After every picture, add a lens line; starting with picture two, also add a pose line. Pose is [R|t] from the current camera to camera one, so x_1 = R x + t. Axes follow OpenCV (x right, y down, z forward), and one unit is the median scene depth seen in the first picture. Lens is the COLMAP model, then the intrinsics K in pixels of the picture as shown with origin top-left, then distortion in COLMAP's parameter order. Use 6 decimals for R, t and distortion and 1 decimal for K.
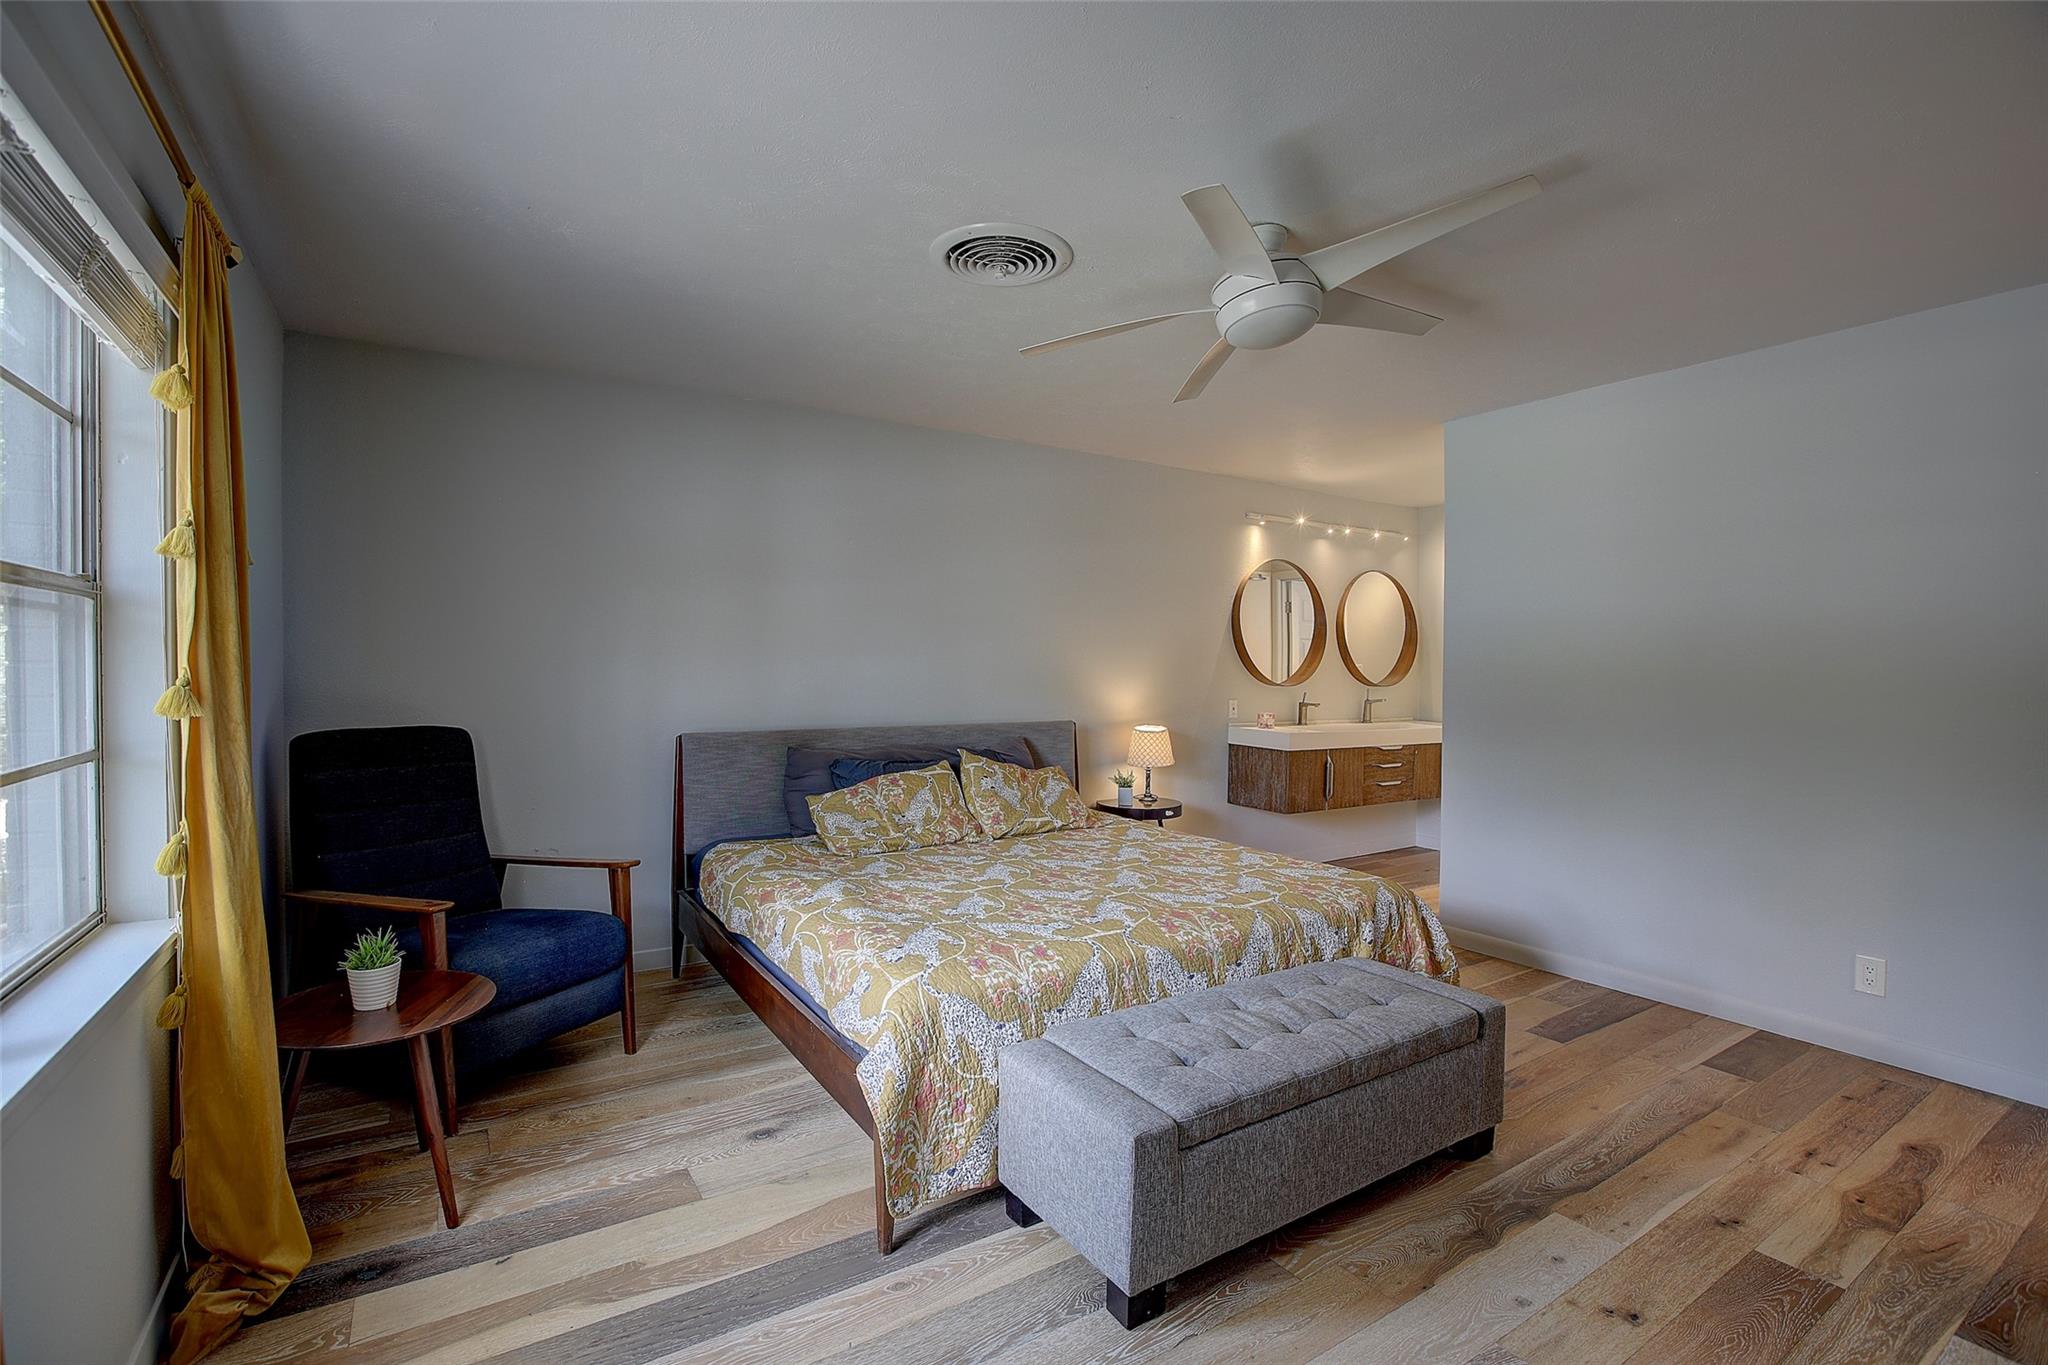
lens RADIAL K [[918.8, 0, 1030.1], [0, 918.8, 679.1], [0, 0, 1]] dist [-0.058808, 0.023910]
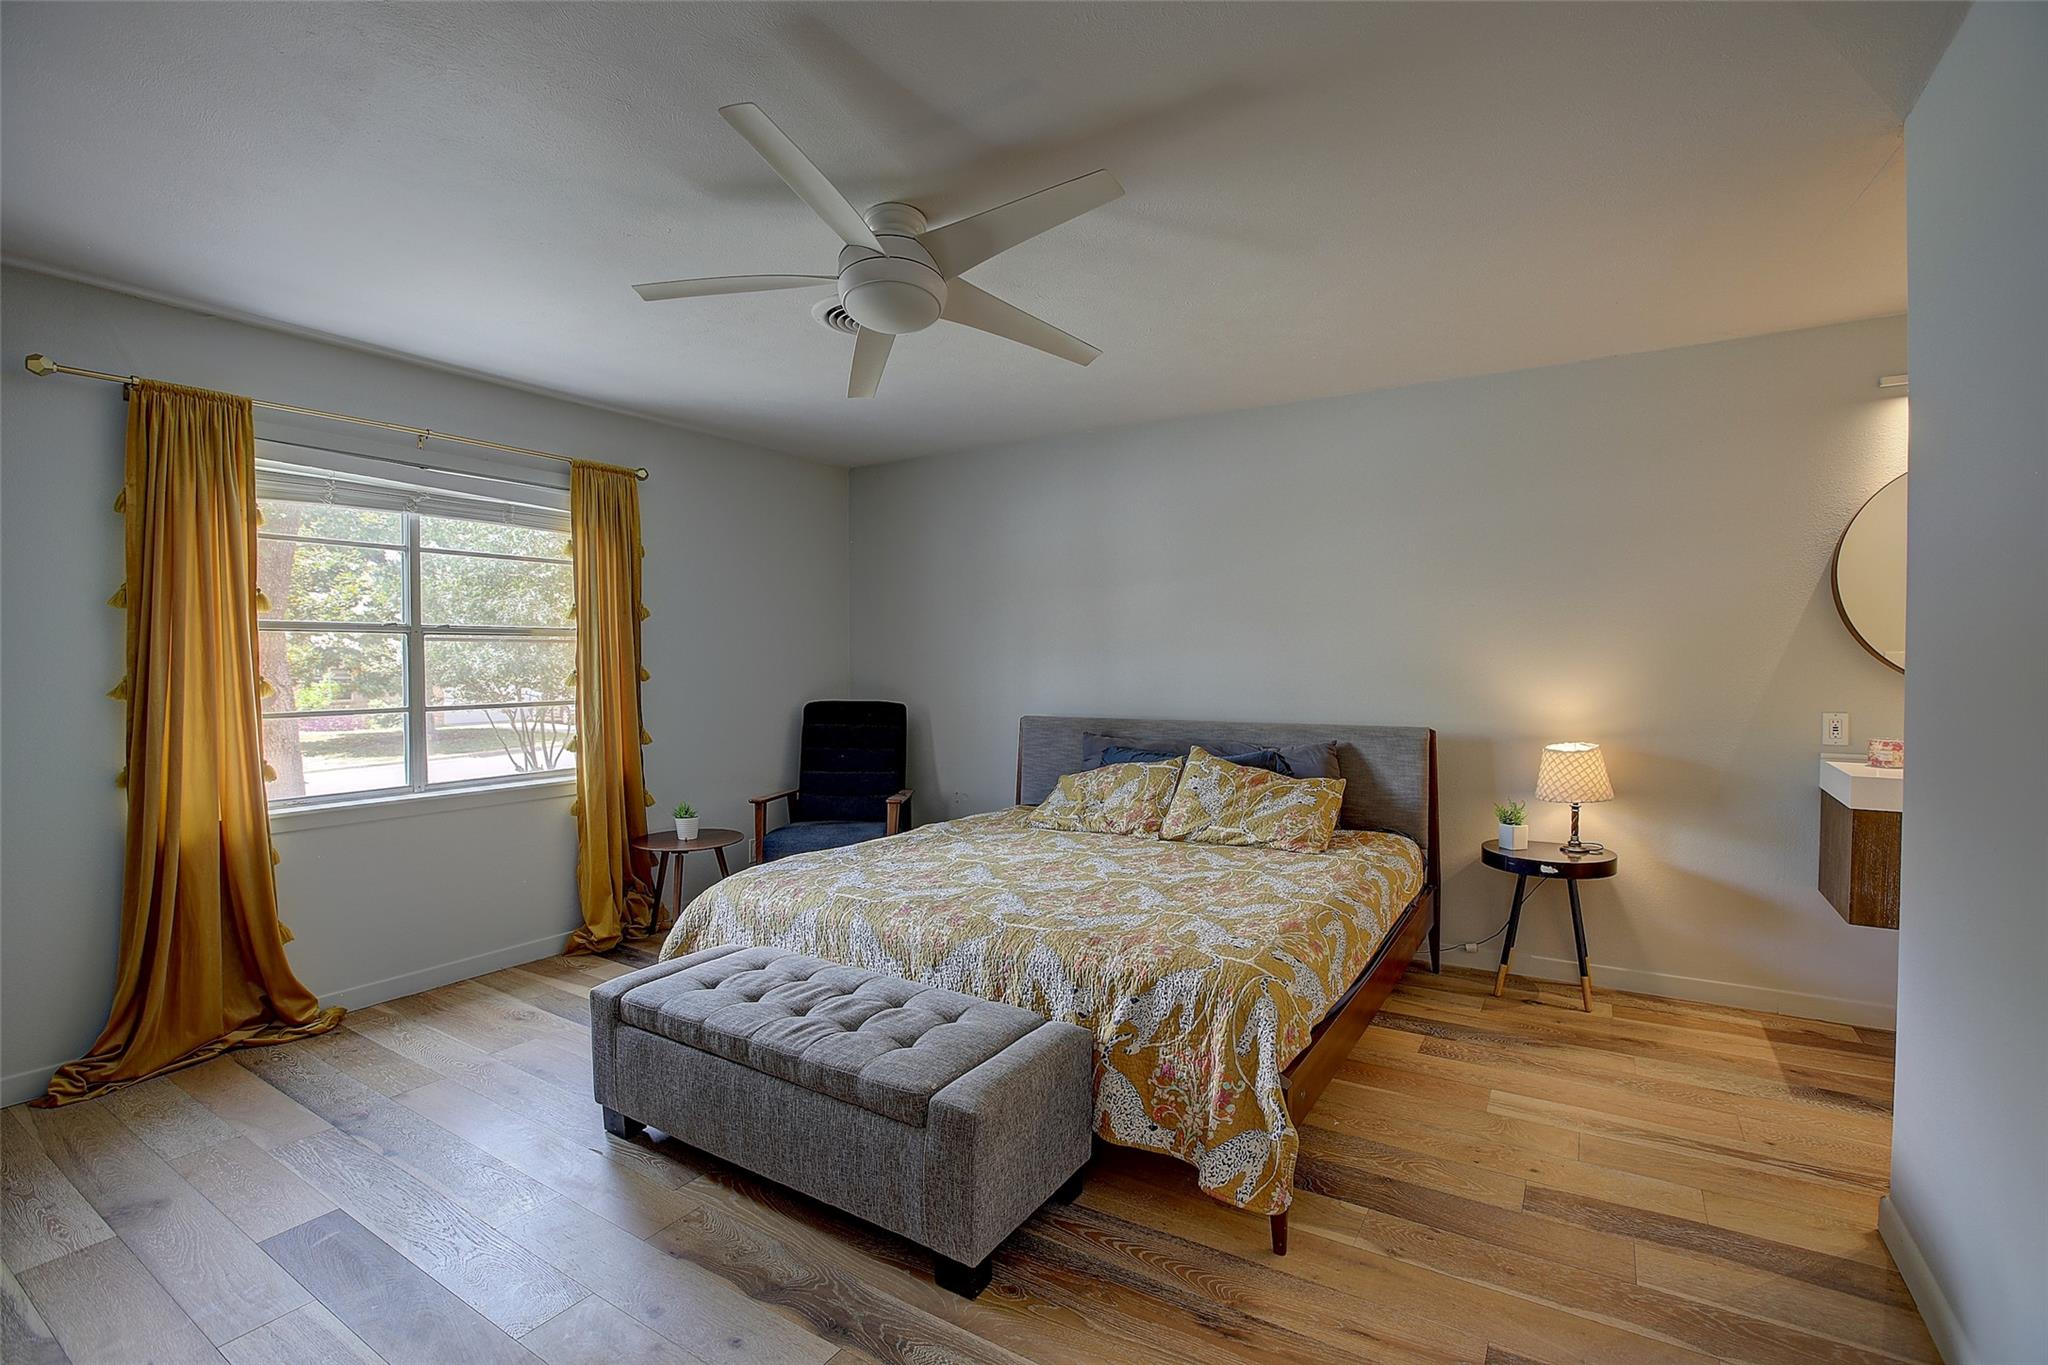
lens RADIAL K [[916.5, 0, 1041.2], [0, 916.5, 684.1], [0, 0, 1]] dist [-0.000555, -0.000050]
pose [[0.432739, 0.017680, -0.901346, 0.762319], [-0.000145, 0.999809, 0.019542, -0.010553], [0.901519, -0.008326, 0.432659, 0.440176]]
